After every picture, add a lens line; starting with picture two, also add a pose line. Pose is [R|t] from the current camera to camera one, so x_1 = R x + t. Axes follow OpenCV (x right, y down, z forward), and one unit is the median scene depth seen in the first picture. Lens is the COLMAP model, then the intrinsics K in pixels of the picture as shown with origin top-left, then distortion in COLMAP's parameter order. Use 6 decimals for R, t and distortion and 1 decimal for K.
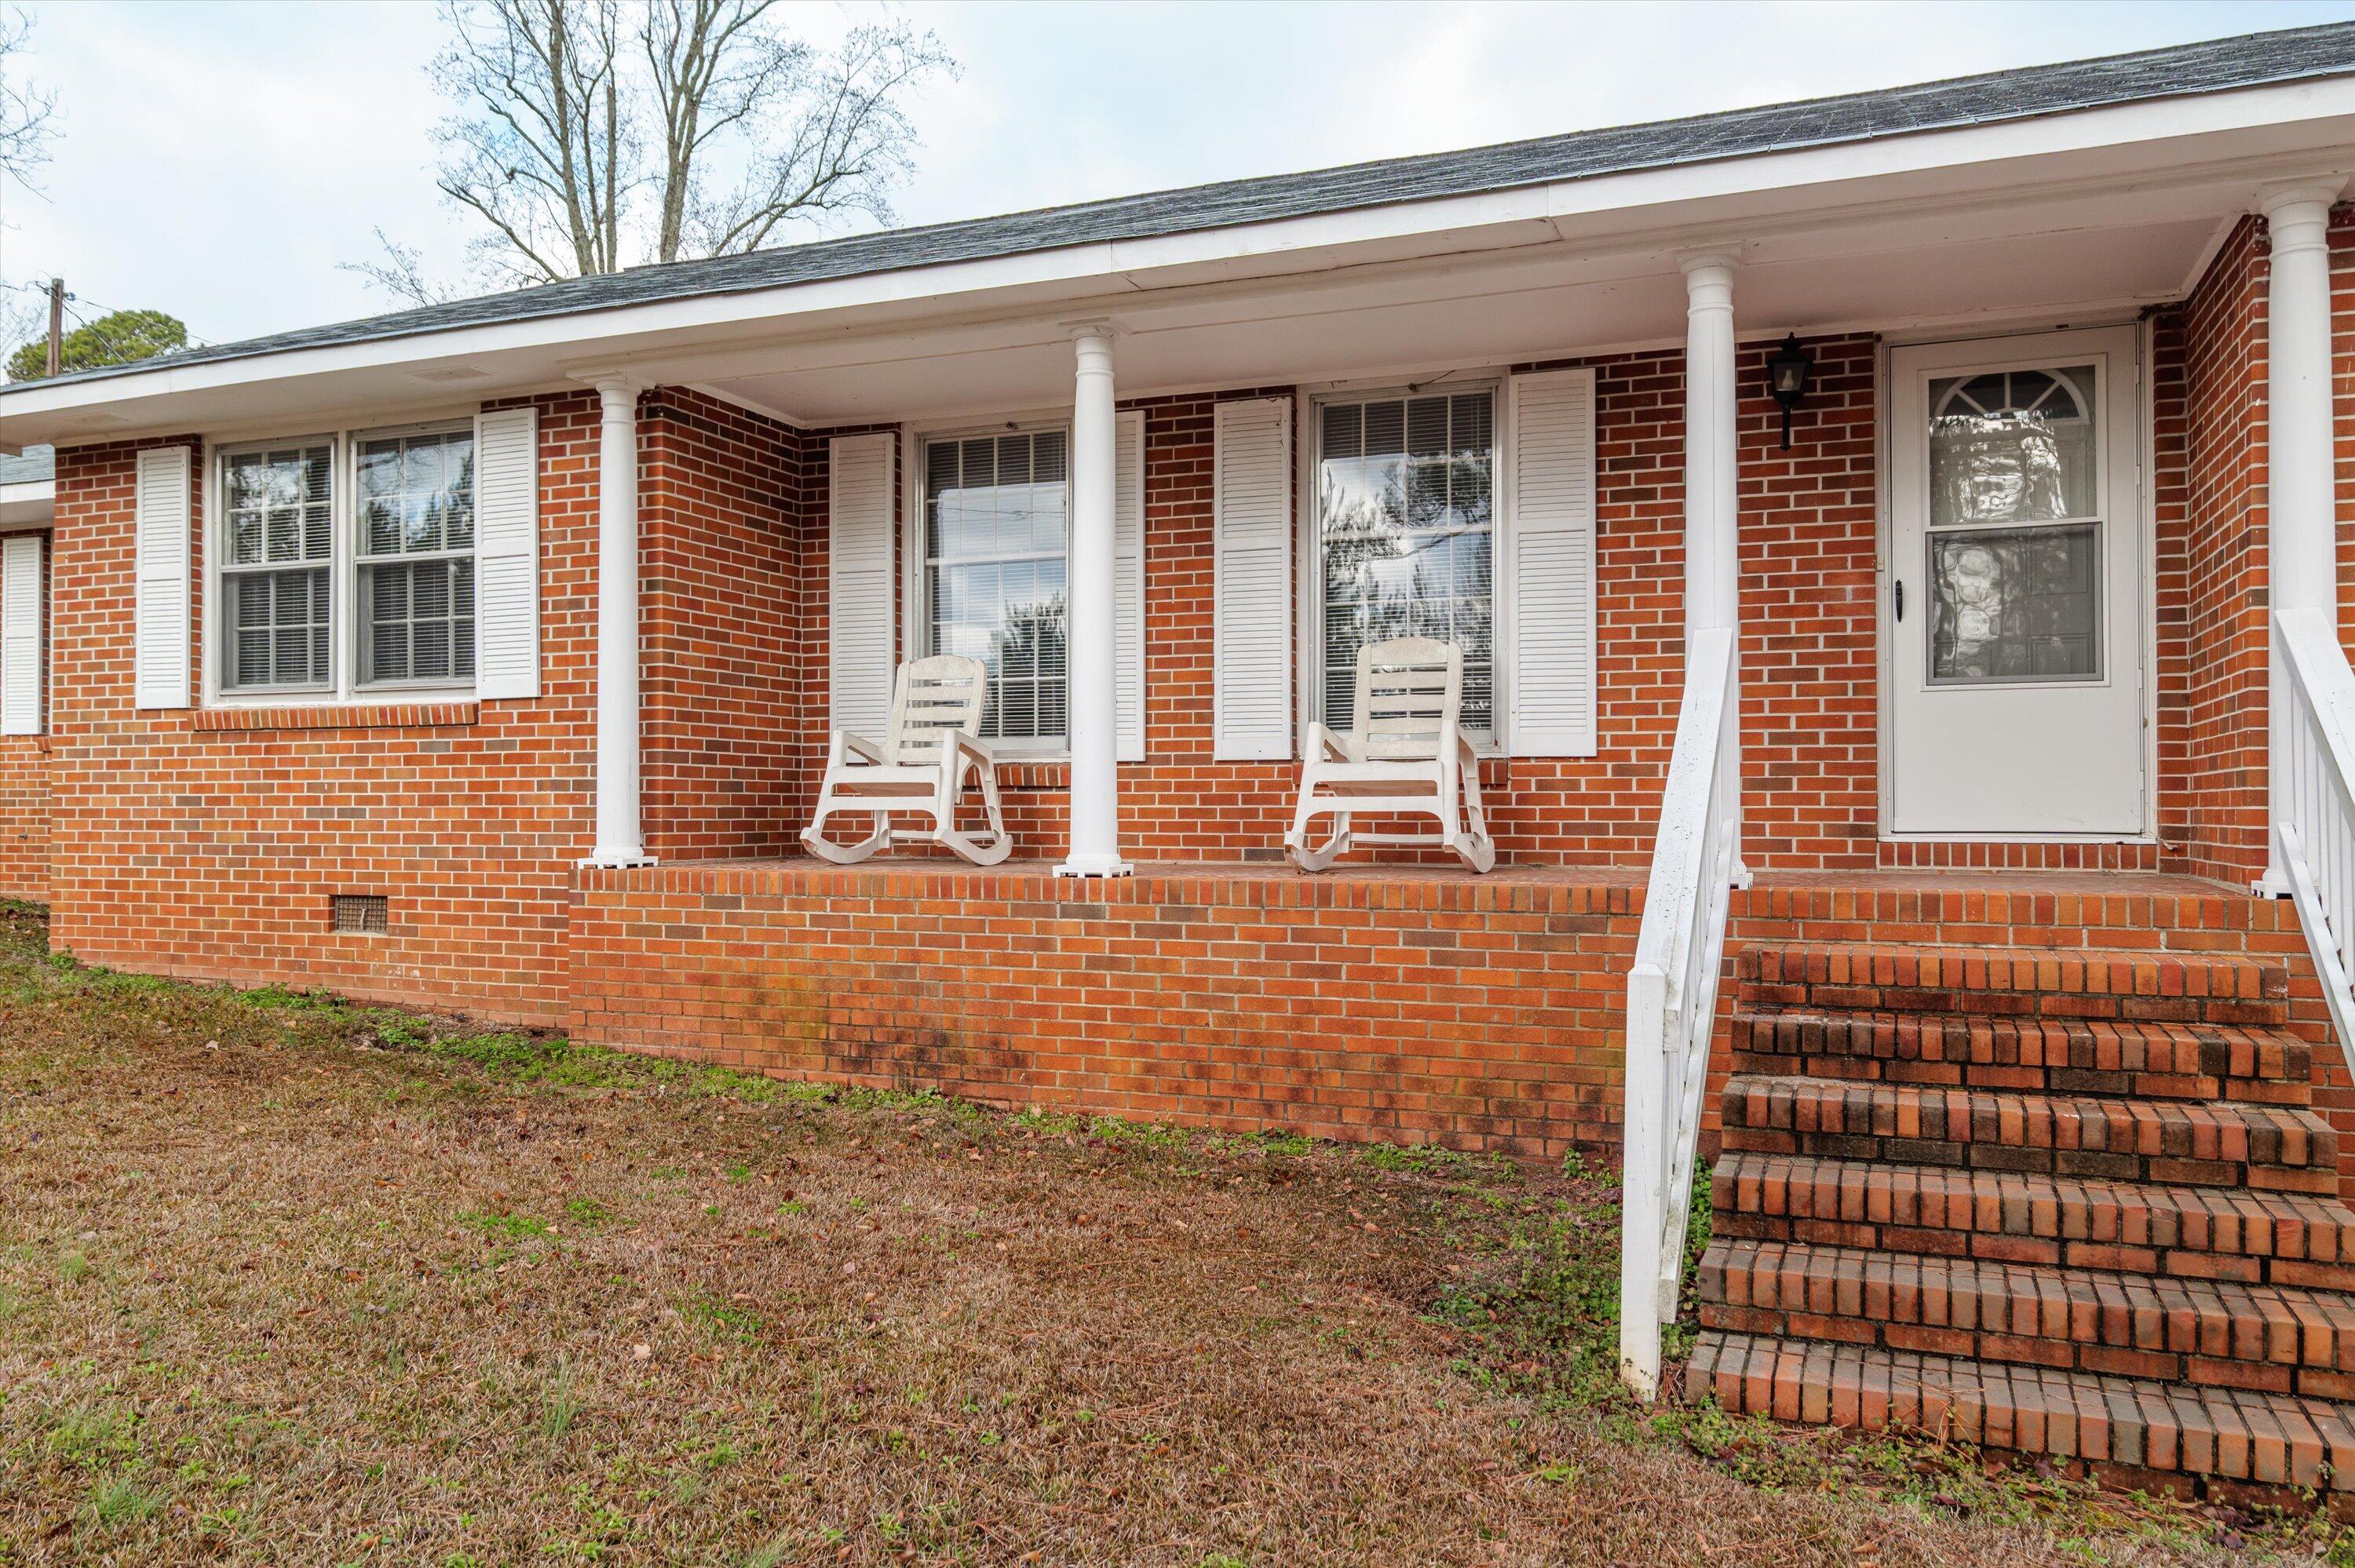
lens RADIAL K [[1700.7, 0, 1184.6], [0, 1700.7, 780.2], [0, 0, 1]] dist [0.003300, 0.004353]
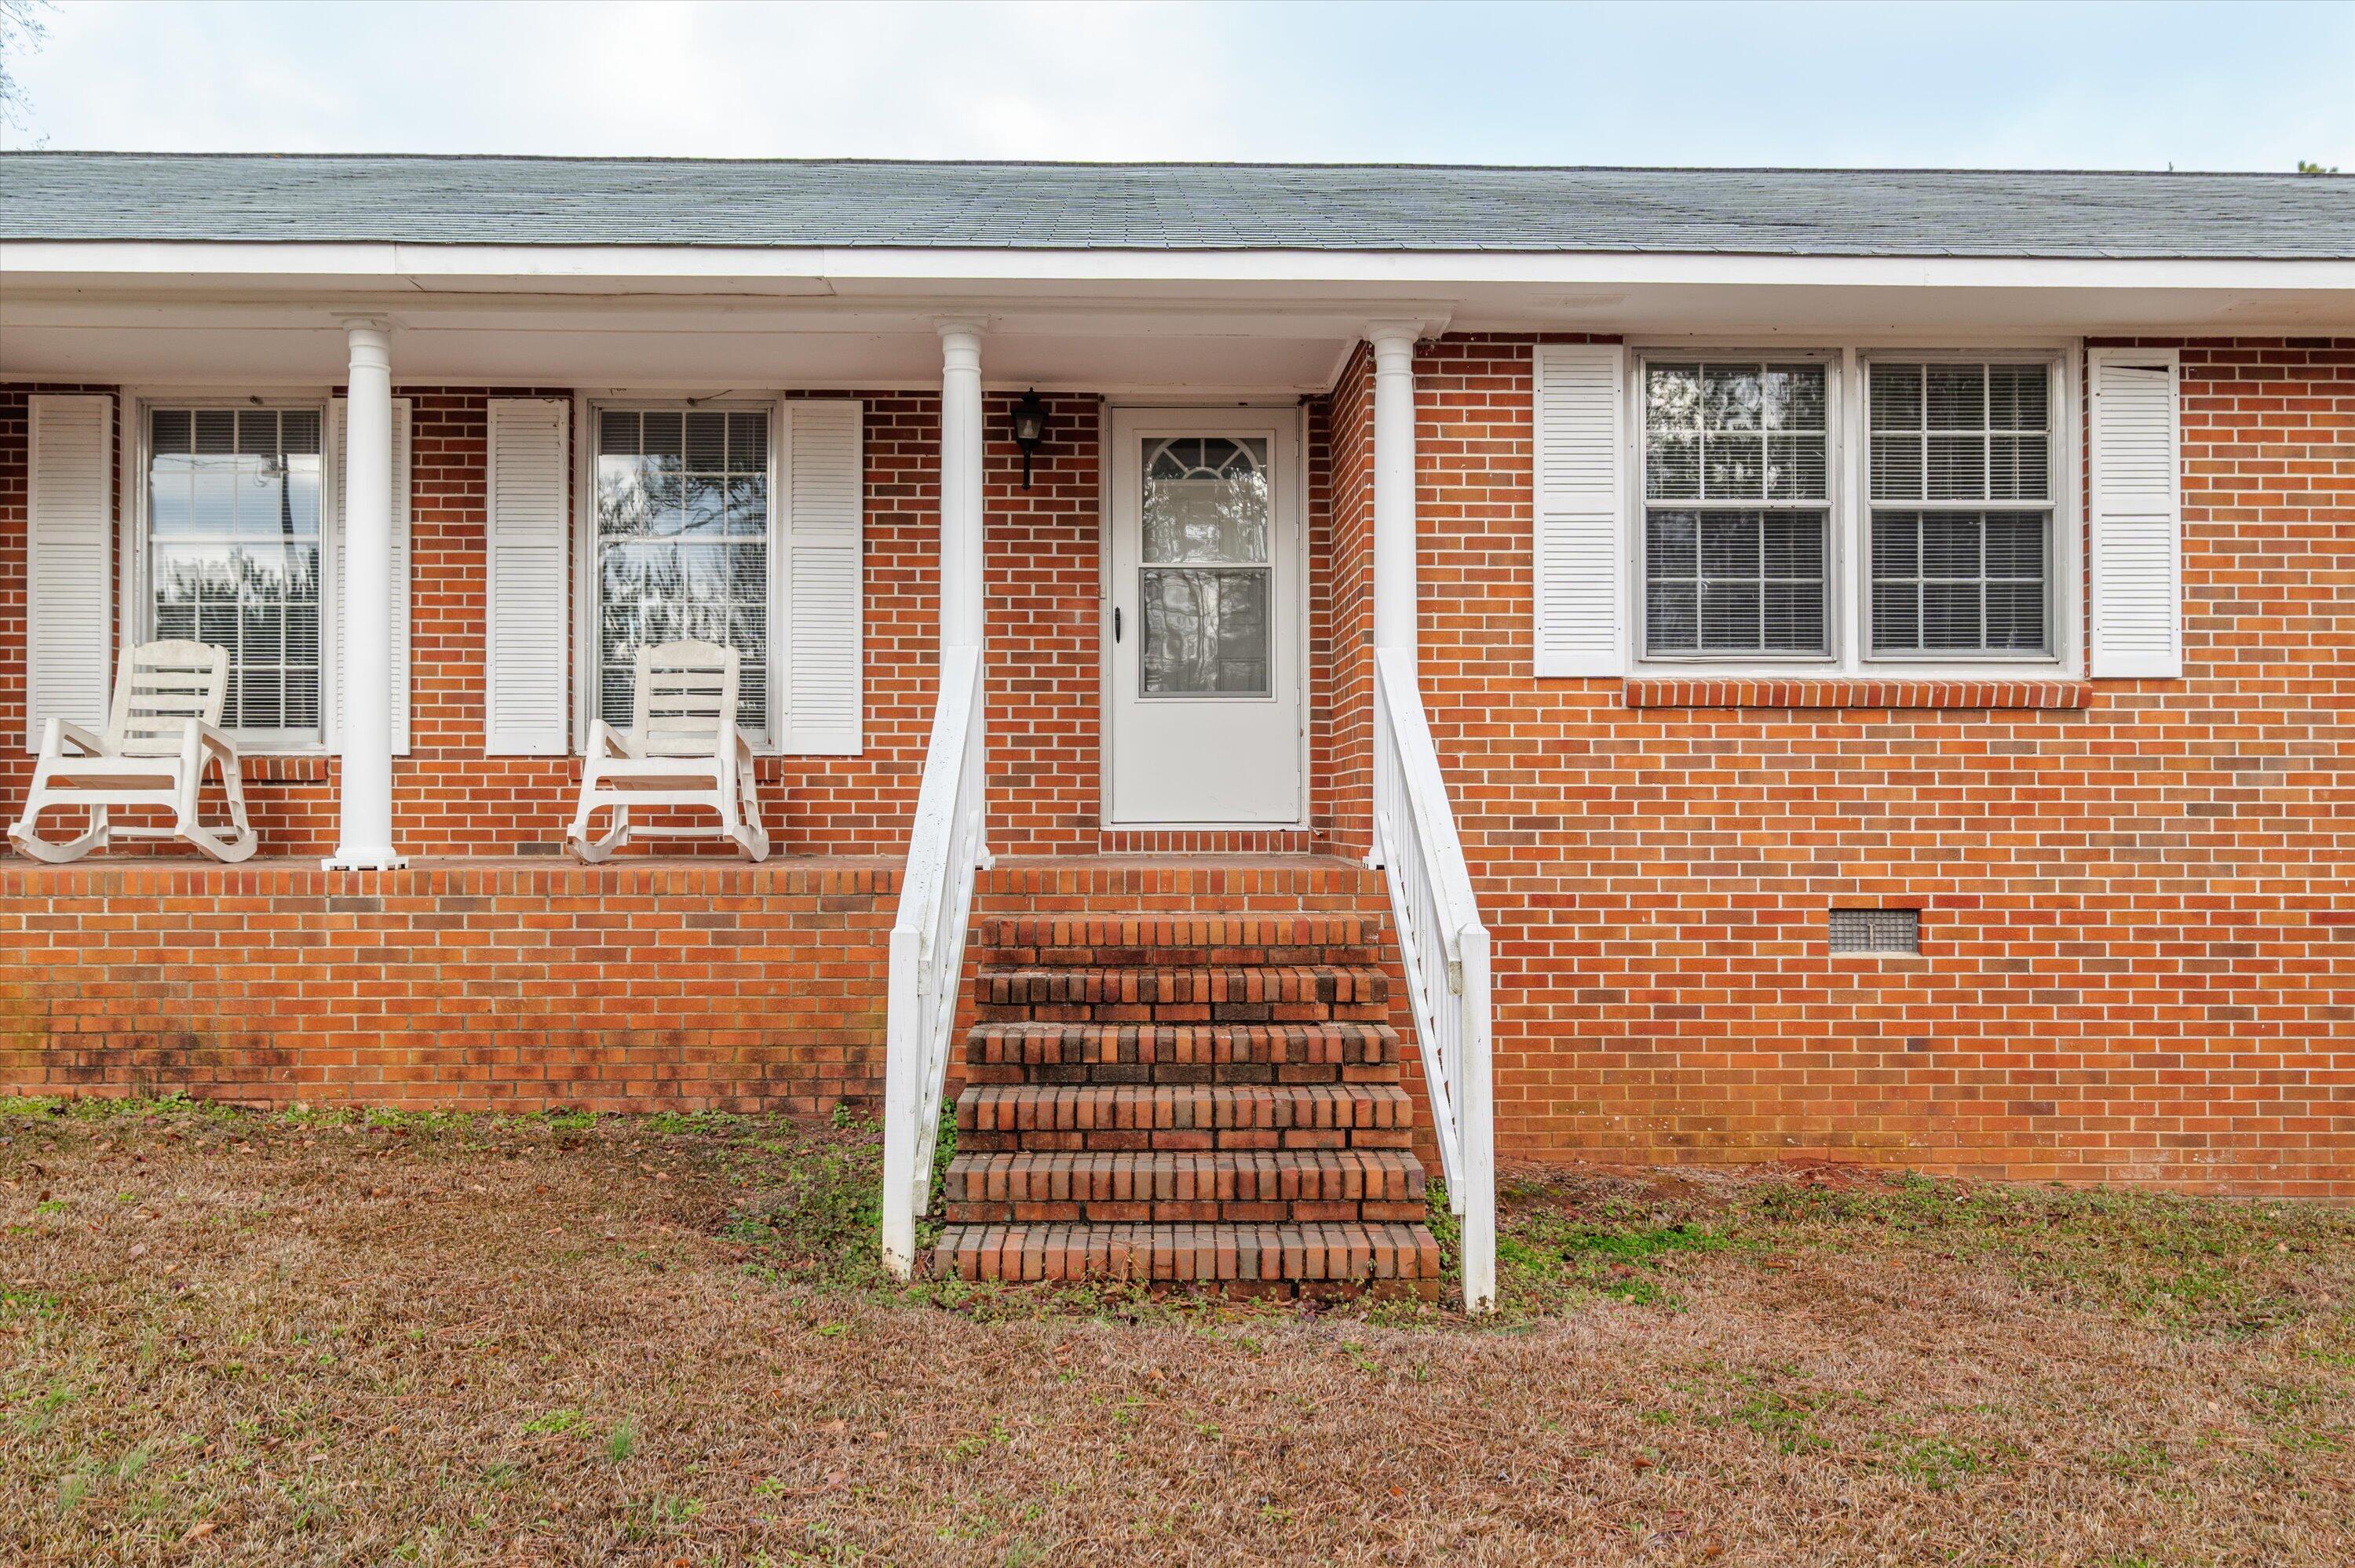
lens RADIAL K [[1795.6, 0, 1170.0], [0, 1795.6, 798.0], [0, 0, 1]] dist [-0.006315, 0.006352]
pose [[0.917265, 0.001704, 0.398273, -0.038768], [-0.005313, 0.999954, 0.007957, 0.003495], [-0.398241, -0.009415, 0.917233, -0.148072]]
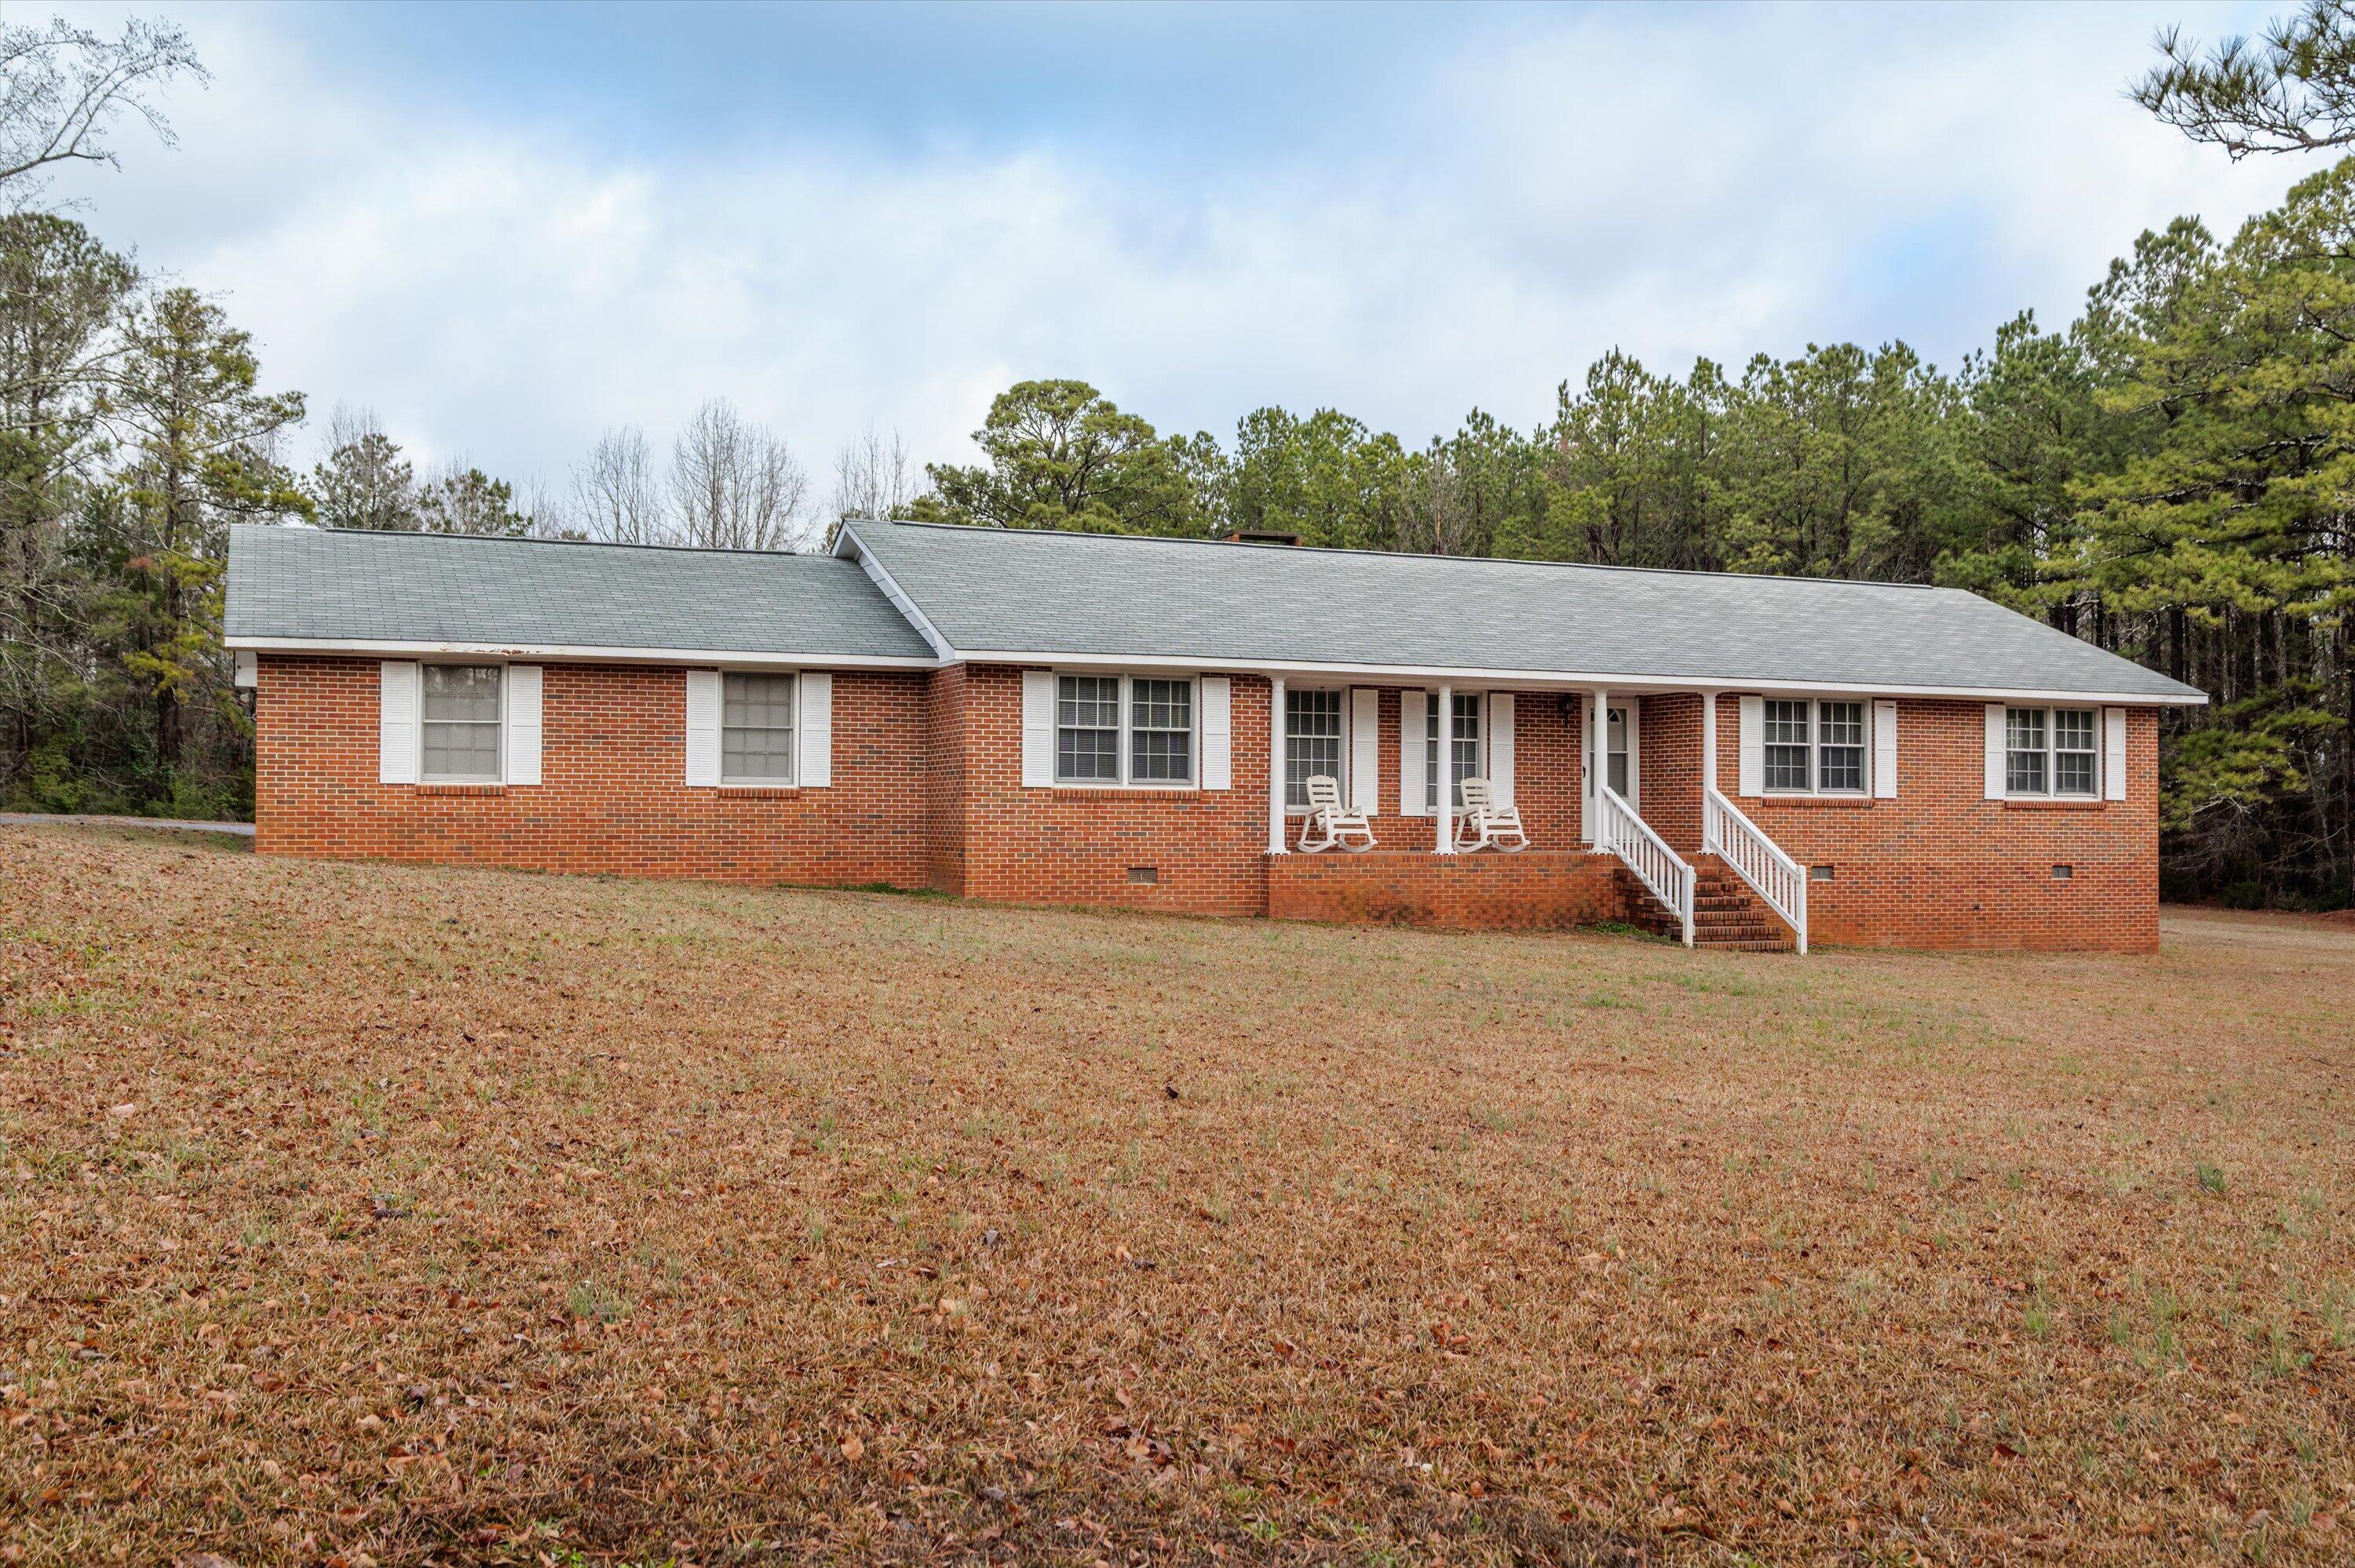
lens RADIAL K [[2141.0, 0, 1175.7], [0, 2141.0, 778.5], [0, 0, 1]] dist [-0.000171, 0.000000]
pose [[0.708489, 0.017289, 0.705510, -3.165145], [-0.016459, 0.999833, -0.007973, -0.044416], [-0.705530, -0.005963, 0.708655, -1.454722]]
